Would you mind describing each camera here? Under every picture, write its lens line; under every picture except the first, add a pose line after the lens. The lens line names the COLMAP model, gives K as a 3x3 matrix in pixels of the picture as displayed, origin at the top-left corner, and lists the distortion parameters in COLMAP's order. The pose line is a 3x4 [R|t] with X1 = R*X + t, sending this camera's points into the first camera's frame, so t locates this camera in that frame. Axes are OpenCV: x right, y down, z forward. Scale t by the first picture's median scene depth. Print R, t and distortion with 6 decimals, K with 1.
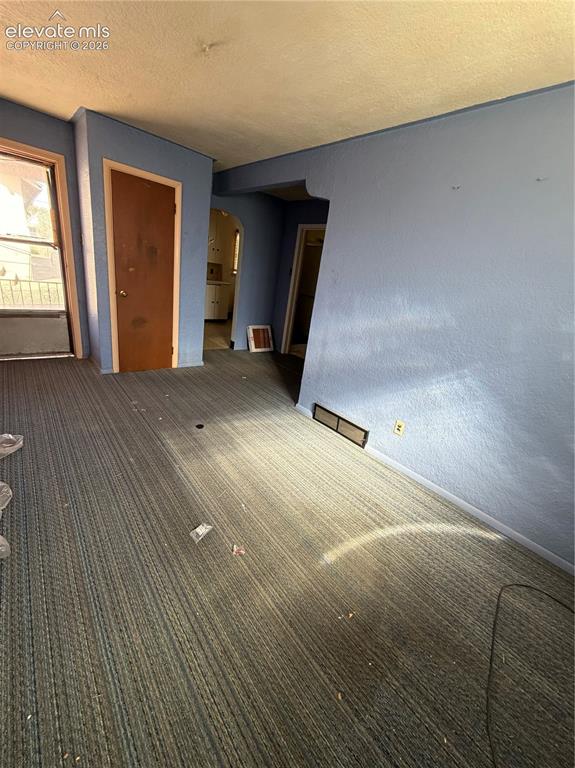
lens RADIAL K [[306.4, 0, 288.4], [0, 306.4, 383.7], [0, 0, 1]] dist [-0.001096, 0.000578]
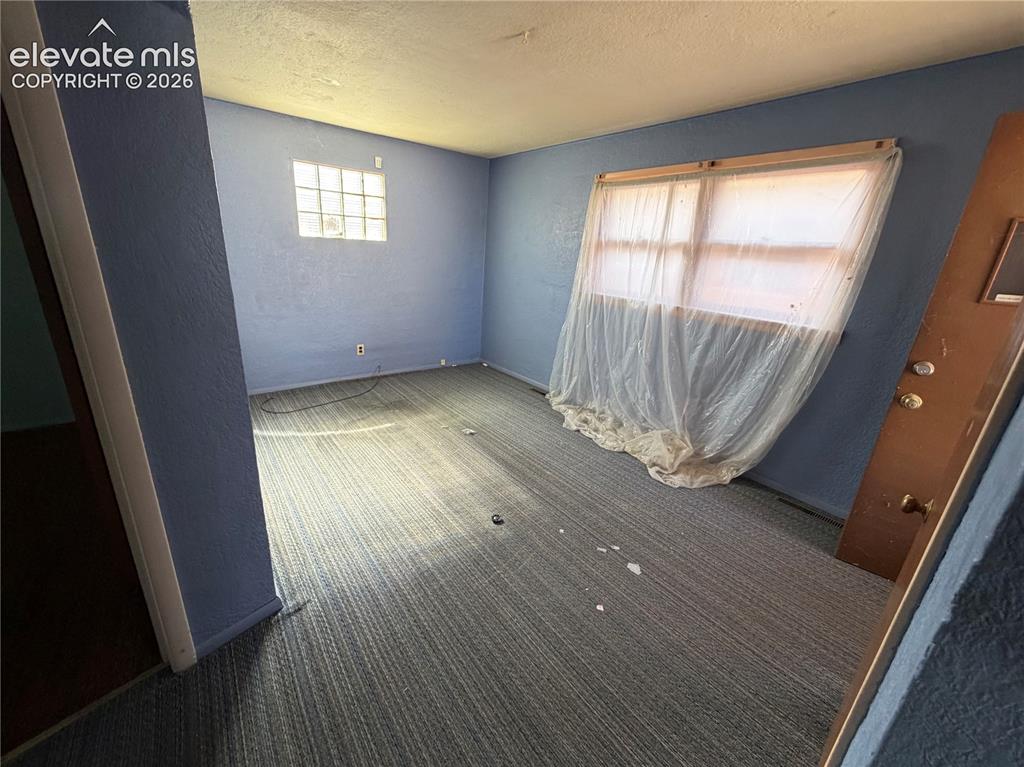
lens RADIAL K [[408.5, 0, 508.5], [0, 408.5, 384.1], [0, 0, 1]] dist [-0.001096, 0.000578]
pose [[-0.979811, -0.197600, -0.030402, -0.316767], [-0.172952, 0.761479, 0.624690, -0.873486], [-0.100288, 0.617336, -0.780281, 2.082756]]
